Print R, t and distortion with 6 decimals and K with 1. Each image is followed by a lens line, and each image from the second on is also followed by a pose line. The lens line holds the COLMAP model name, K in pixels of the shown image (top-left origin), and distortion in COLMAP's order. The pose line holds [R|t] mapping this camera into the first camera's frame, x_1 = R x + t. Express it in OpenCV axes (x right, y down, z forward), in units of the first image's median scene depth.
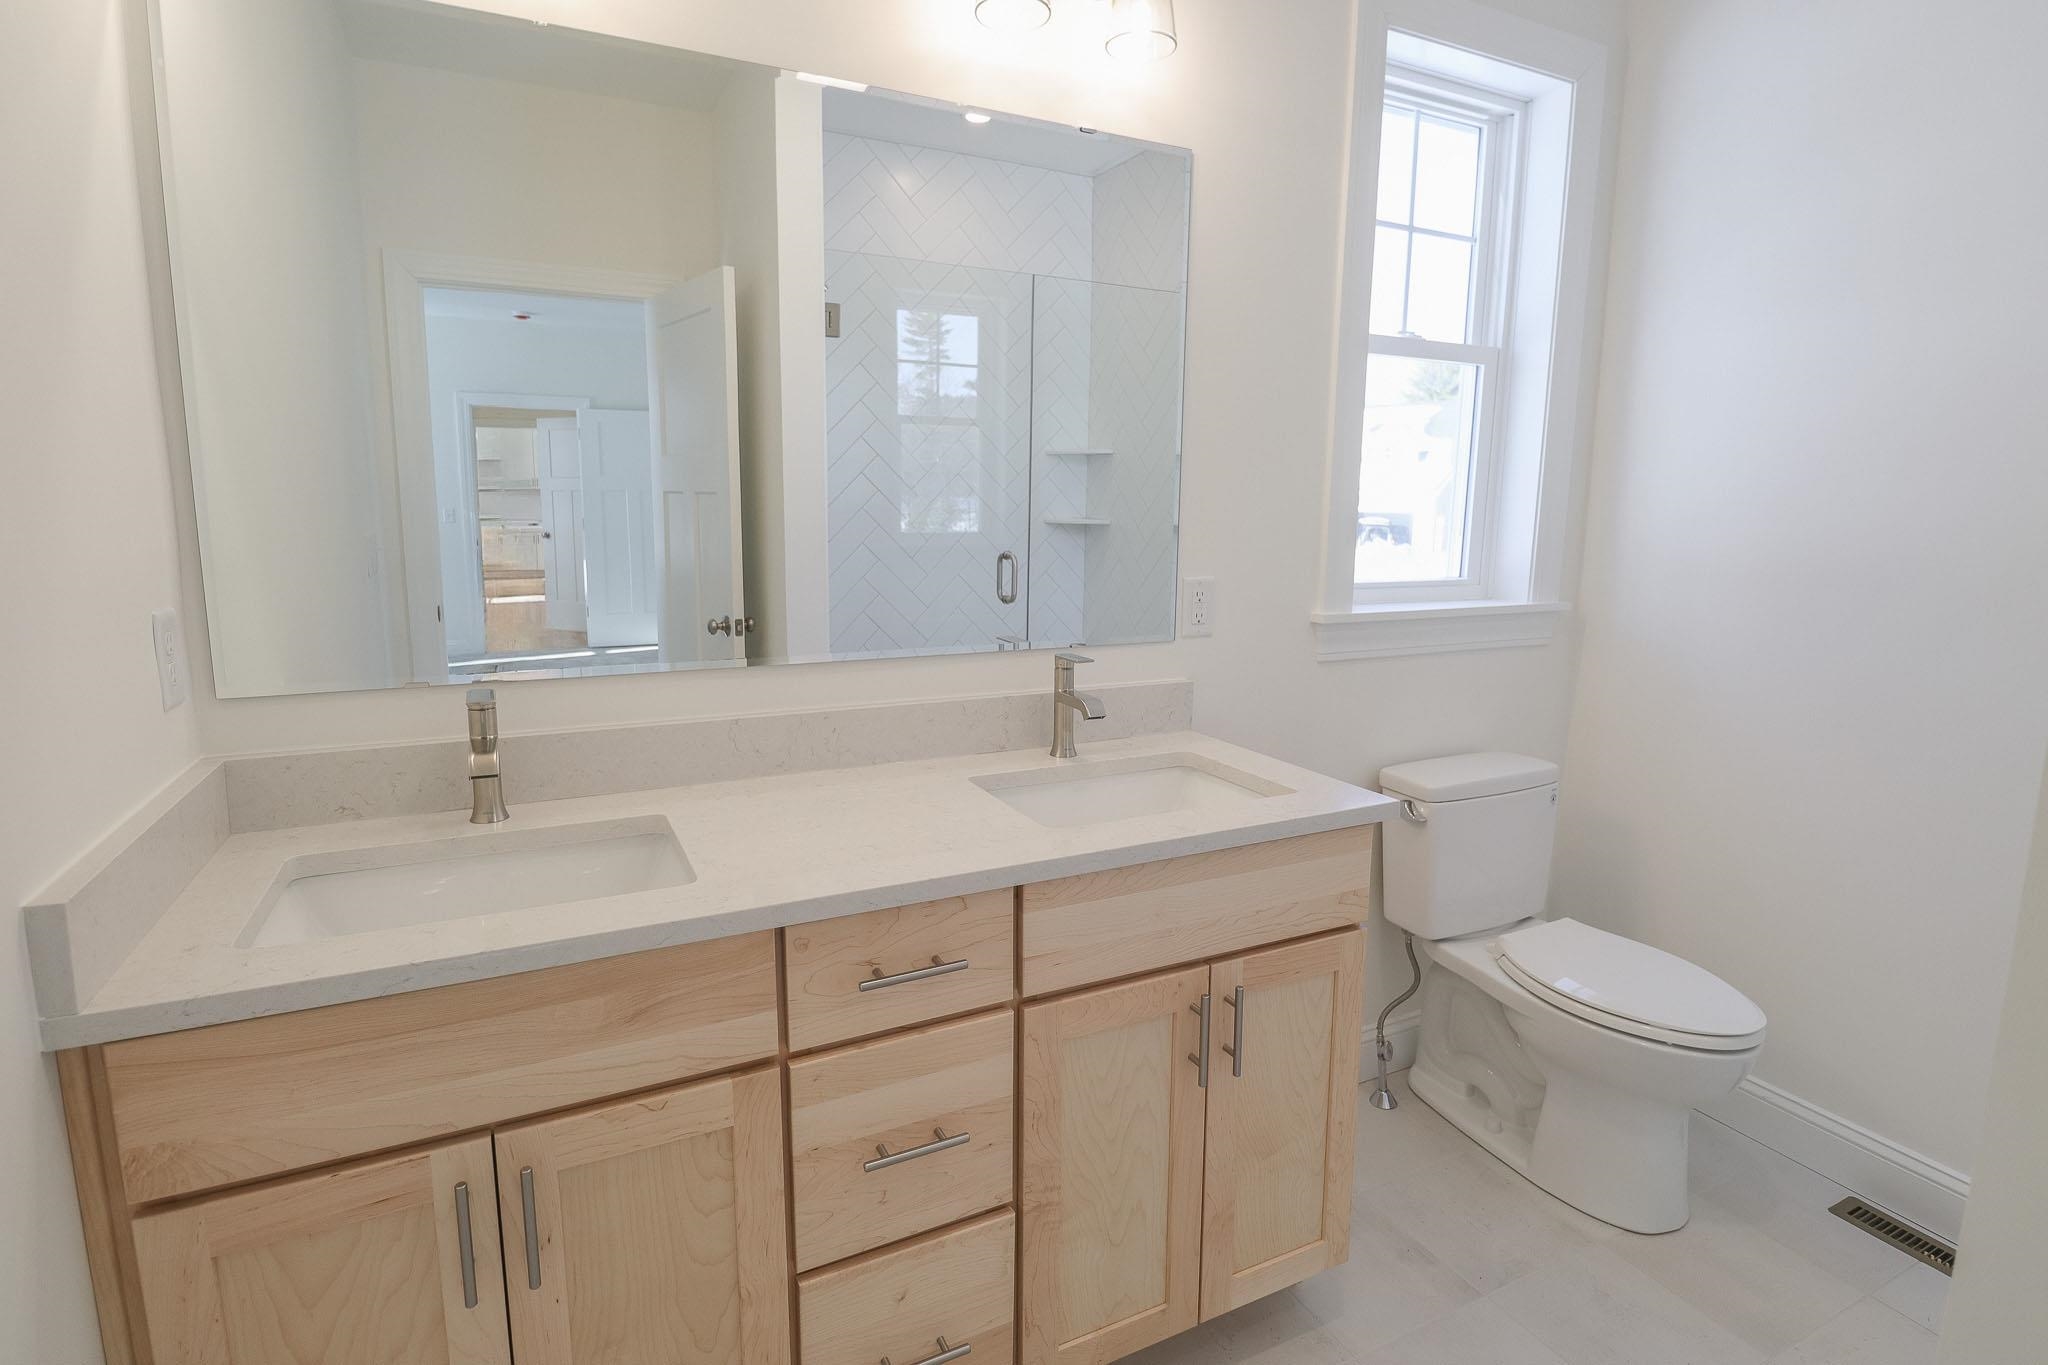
lens RADIAL K [[1026.9, 0, 1032.1], [0, 1026.9, 669.0], [0, 0, 1]] dist [-0.018202, -0.006634]
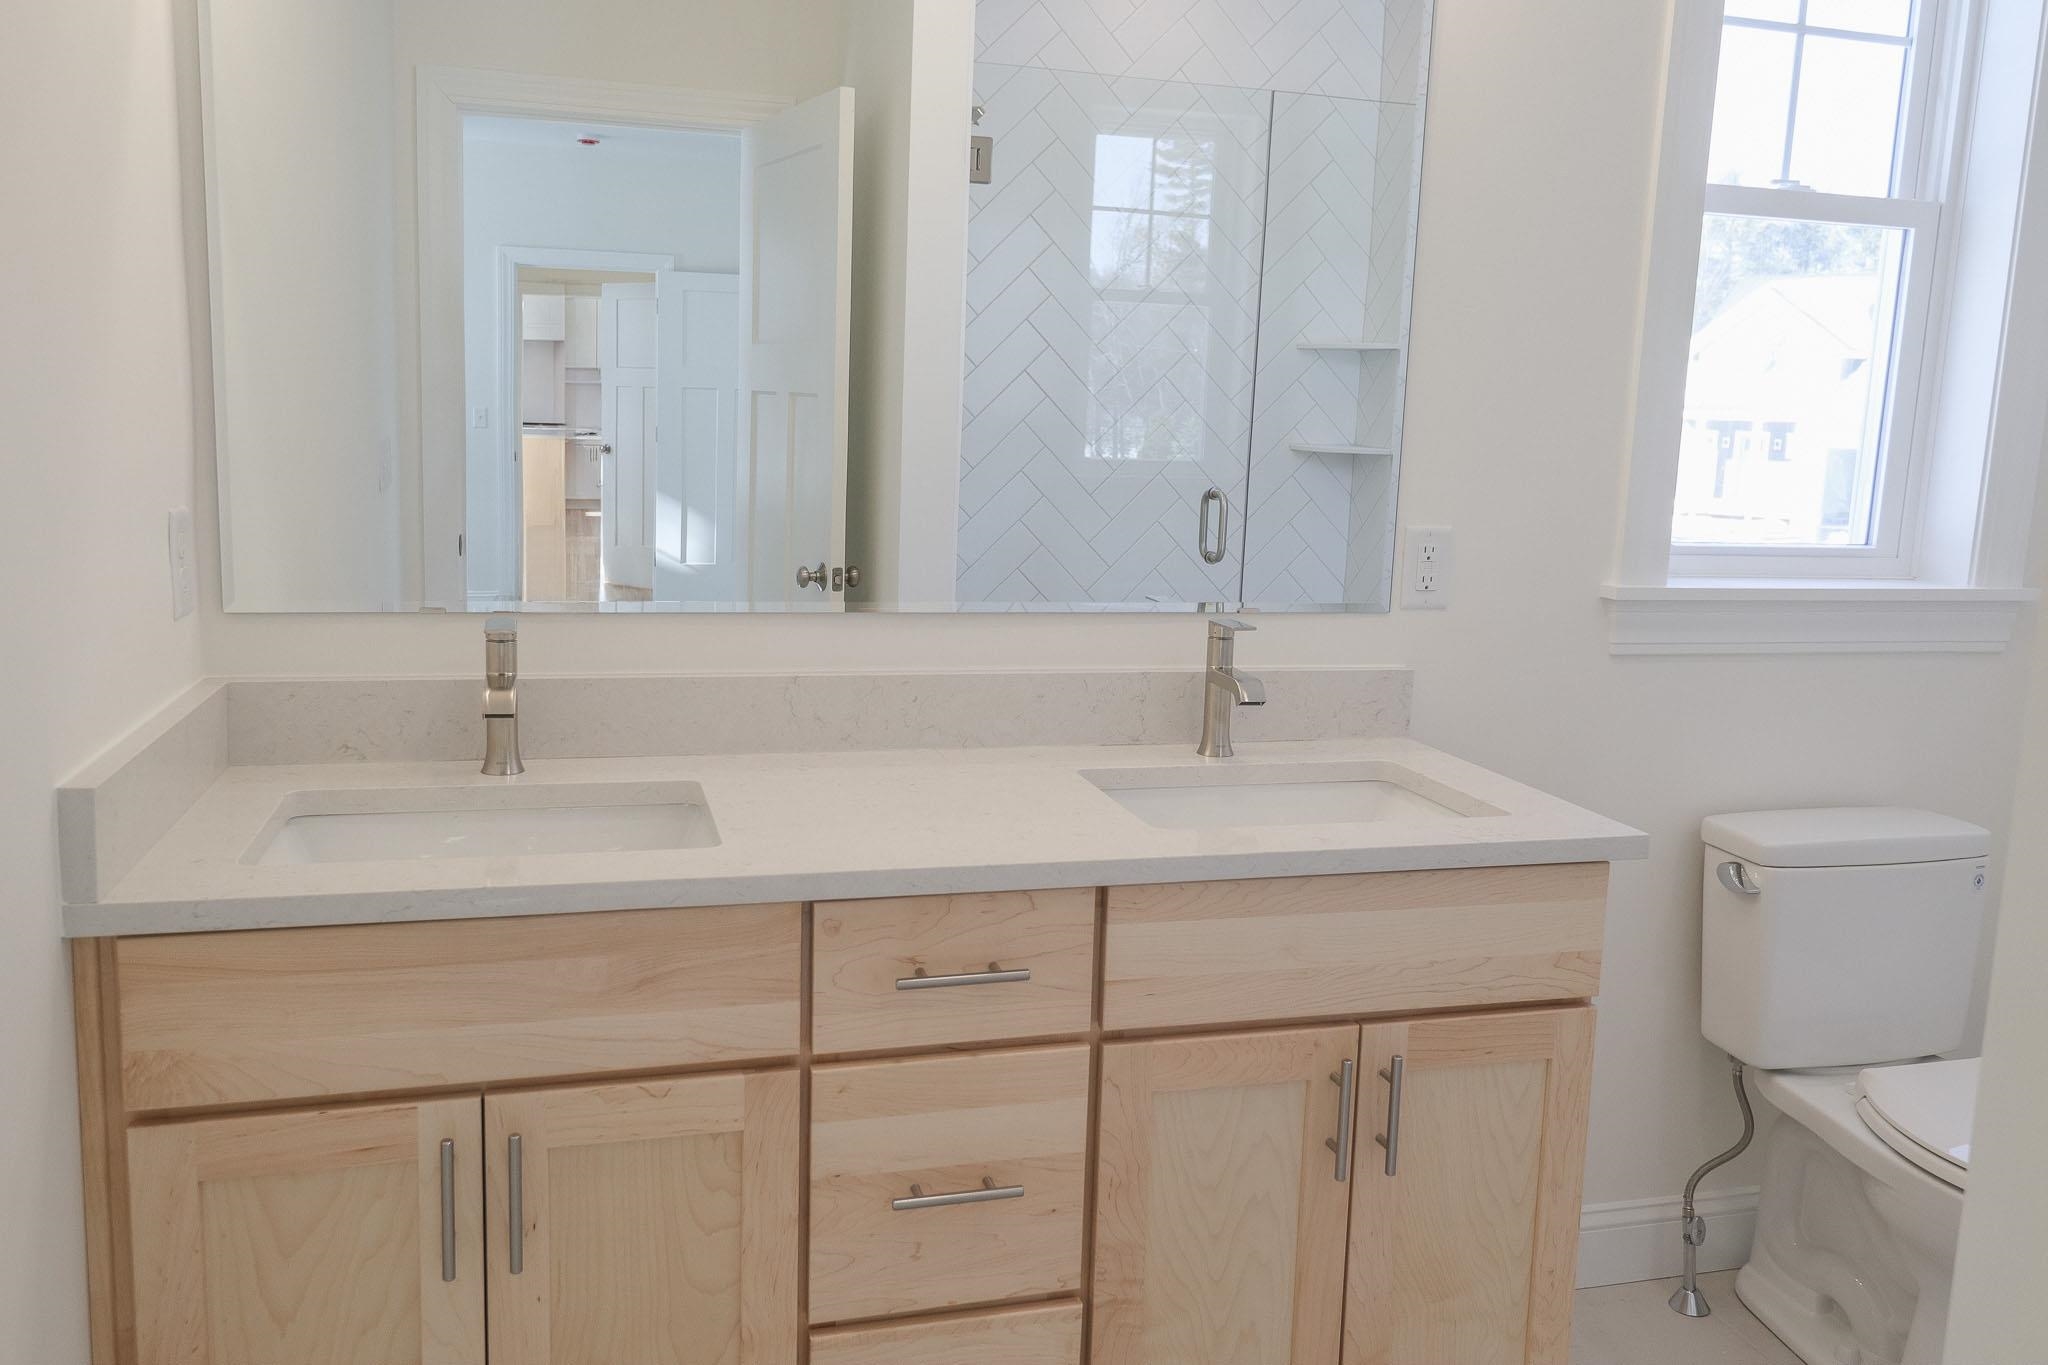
lens RADIAL K [[1637.3, 0, 1027.4], [0, 1637.3, 683.7], [0, 0, 1]] dist [-0.012583, -0.003877]
pose [[0.980561, 0.055057, -0.188334, 0.131674], [-0.055086, 0.998469, 0.005083, 0.037902], [0.188325, 0.005390, 0.982092, -0.225302]]
